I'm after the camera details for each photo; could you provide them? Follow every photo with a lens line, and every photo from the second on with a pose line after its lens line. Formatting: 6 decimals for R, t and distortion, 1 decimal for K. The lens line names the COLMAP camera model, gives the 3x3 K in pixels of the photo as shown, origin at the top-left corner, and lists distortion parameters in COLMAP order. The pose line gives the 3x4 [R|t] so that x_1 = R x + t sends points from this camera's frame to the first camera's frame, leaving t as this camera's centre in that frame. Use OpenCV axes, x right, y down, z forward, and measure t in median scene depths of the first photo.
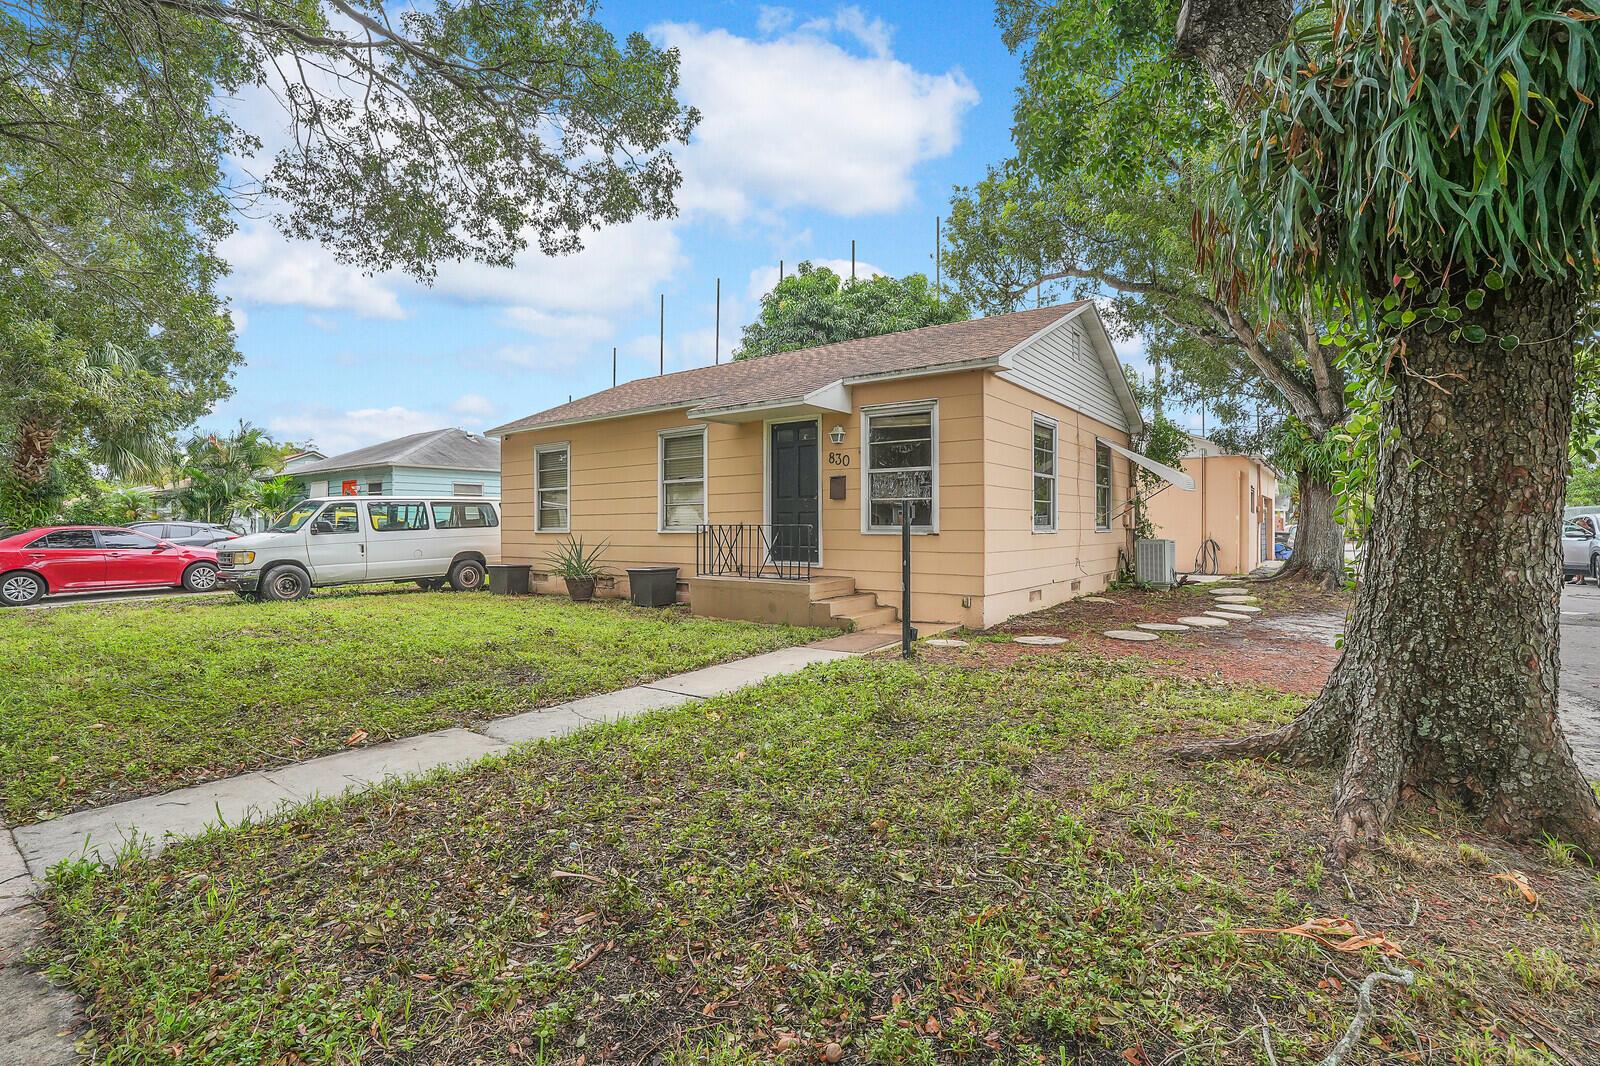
lens RADIAL K [[754.4, 0, 806.7], [0, 754.4, 530.7], [0, 0, 1]] dist [-0.036655, 0.008986]
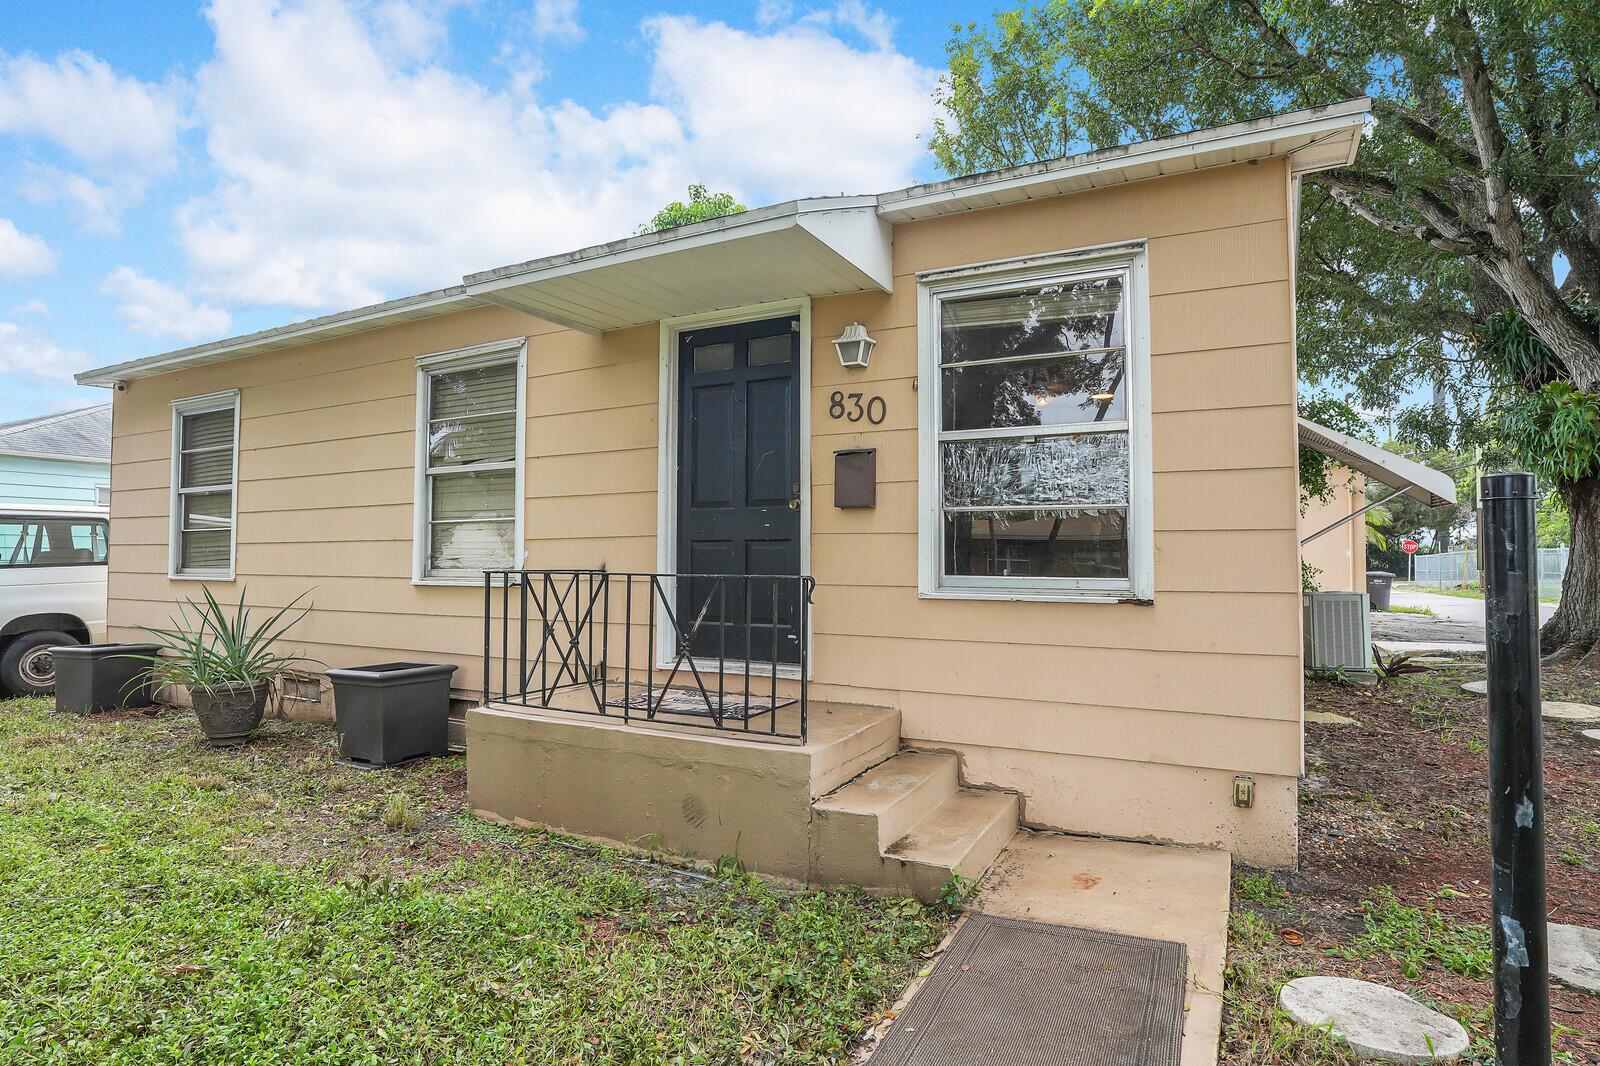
lens RADIAL K [[874.4, 0, 784.4], [0, 874.4, 532.1], [0, 0, 1]] dist [0.000241, -0.000268]
pose [[0.992409, 0.010884, 0.122501, -0.047527], [-0.006104, 0.999208, -0.039330, -0.009930], [-0.122832, 0.038284, 0.991689, 0.509850]]
